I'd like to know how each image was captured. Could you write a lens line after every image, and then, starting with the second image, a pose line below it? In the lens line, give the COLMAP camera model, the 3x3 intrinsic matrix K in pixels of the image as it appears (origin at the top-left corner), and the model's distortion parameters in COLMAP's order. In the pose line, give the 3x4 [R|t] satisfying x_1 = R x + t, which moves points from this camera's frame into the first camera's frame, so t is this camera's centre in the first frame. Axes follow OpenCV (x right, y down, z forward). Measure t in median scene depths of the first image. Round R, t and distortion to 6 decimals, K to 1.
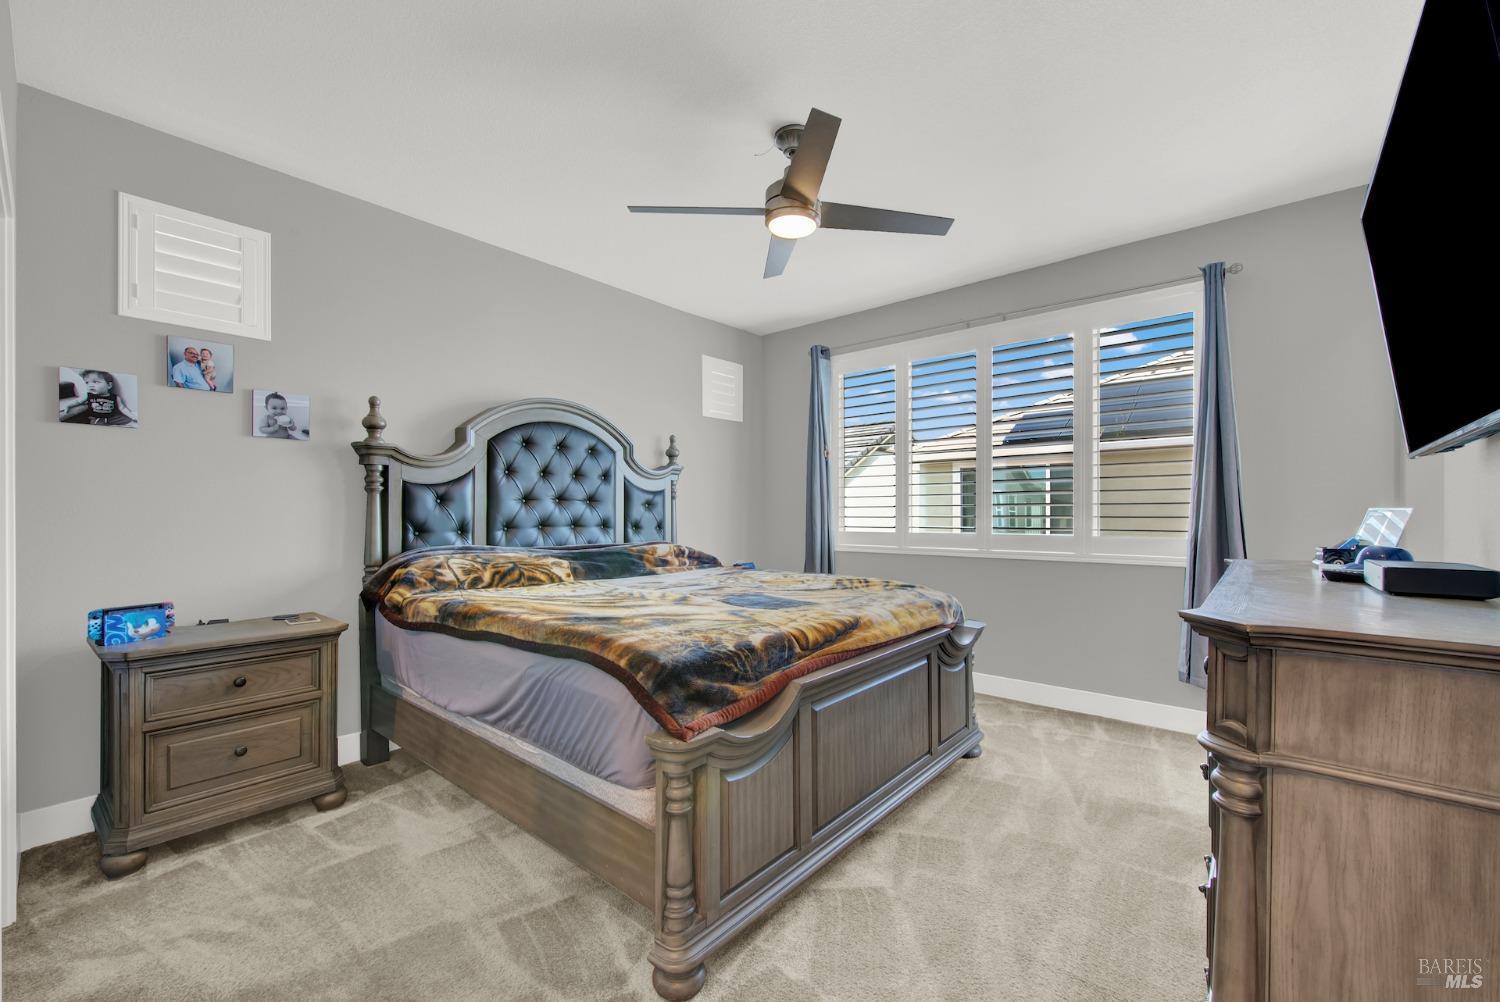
lens RADIAL K [[615.5, 0, 738.2], [0, 615.5, 513.8], [0, 0, 1]] dist [0.004887, -0.002006]
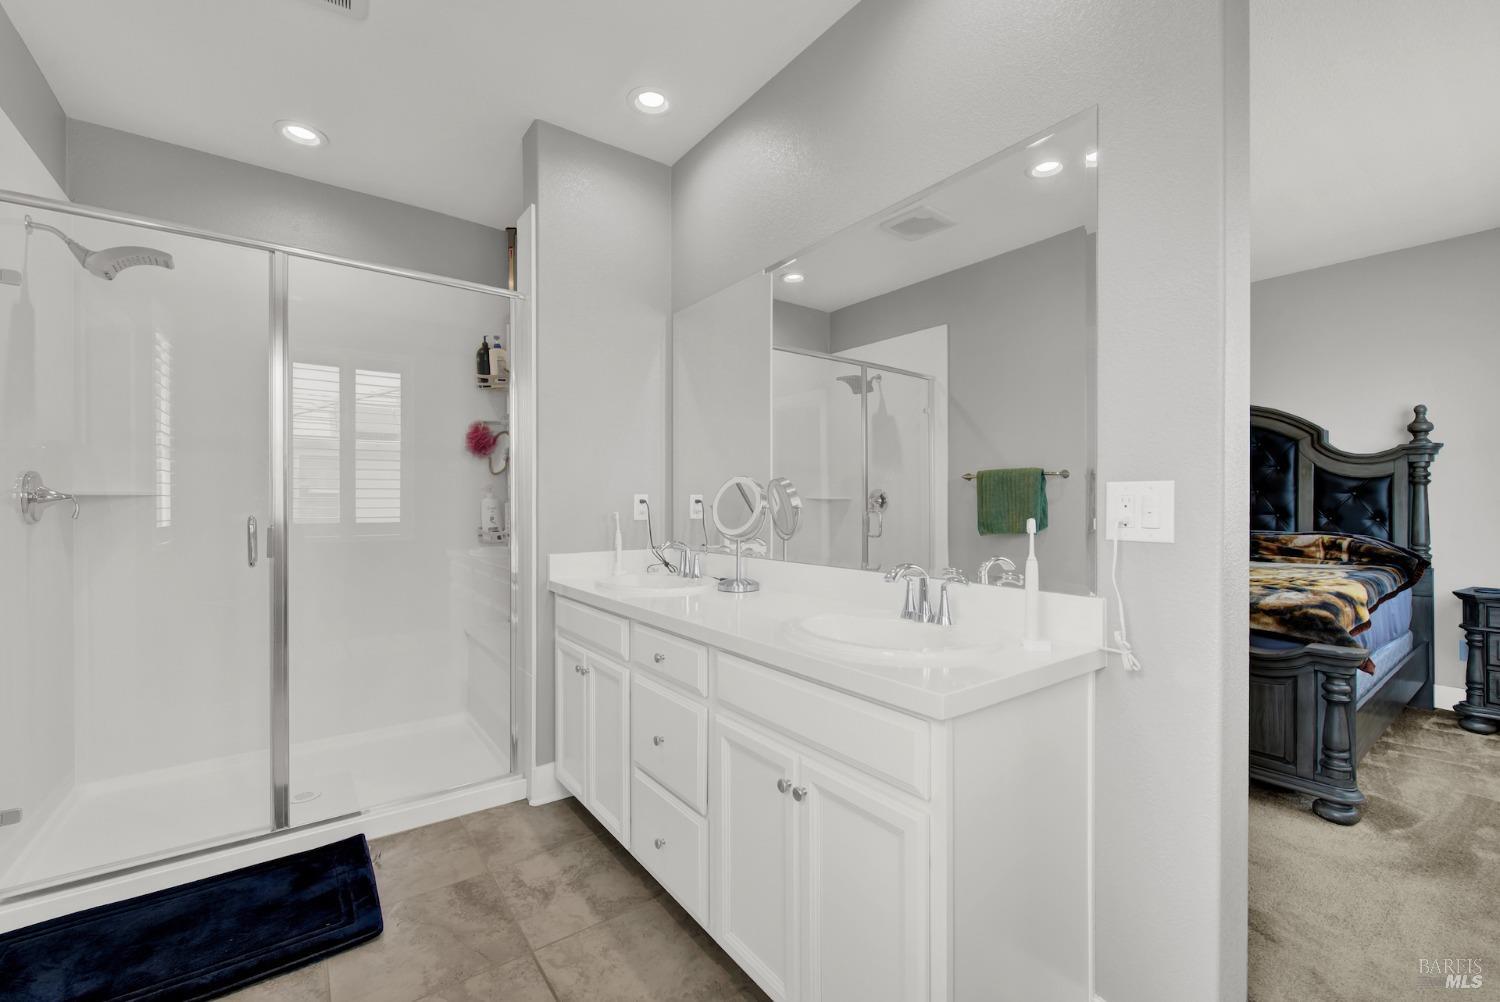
lens RADIAL K [[615.5, 0, 747.3], [0, 615.5, 504.7], [0, 0, 1]] dist [0.004887, -0.002006]
pose [[-0.207120, 0.002384, -0.978313, 1.287142], [-0.002384, 0.999993, 0.002941, 0.003349], [0.978313, 0.002942, -0.207112, 0.452419]]
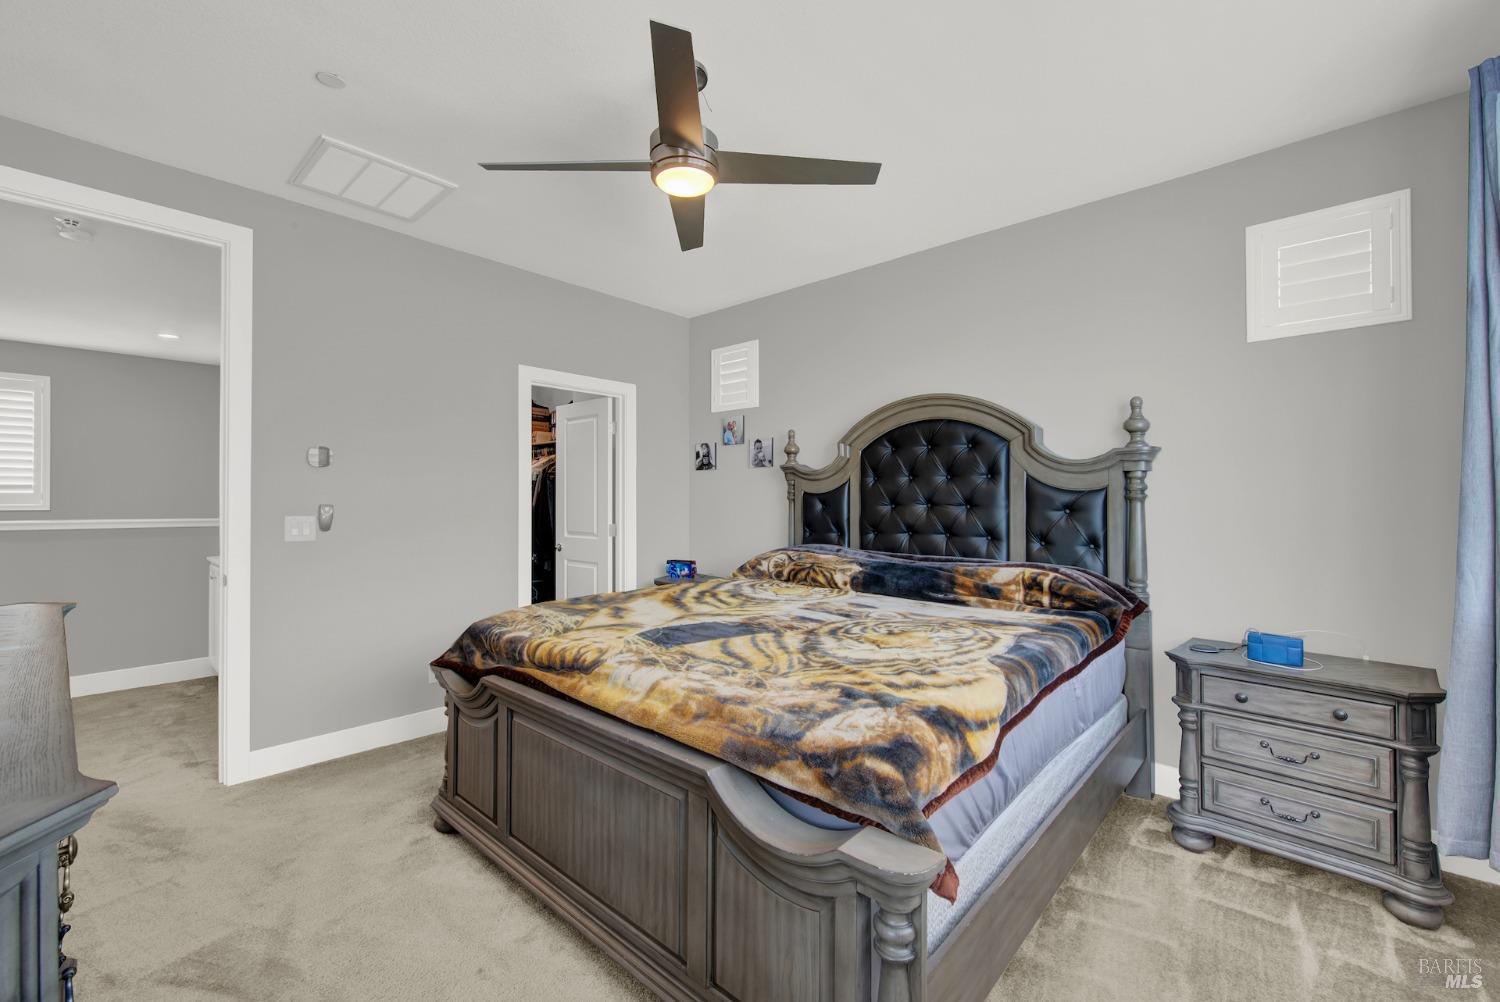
lens RADIAL K [[615.5, 0, 752.8], [0, 615.5, 498.5], [0, 0, 1]] dist [0.004887, -0.002006]
pose [[-0.018782, -0.007008, -0.999799, 0.760854], [-0.005412, 0.999961, -0.006908, -0.029701], [0.999809, 0.005281, -0.018819, 0.935597]]
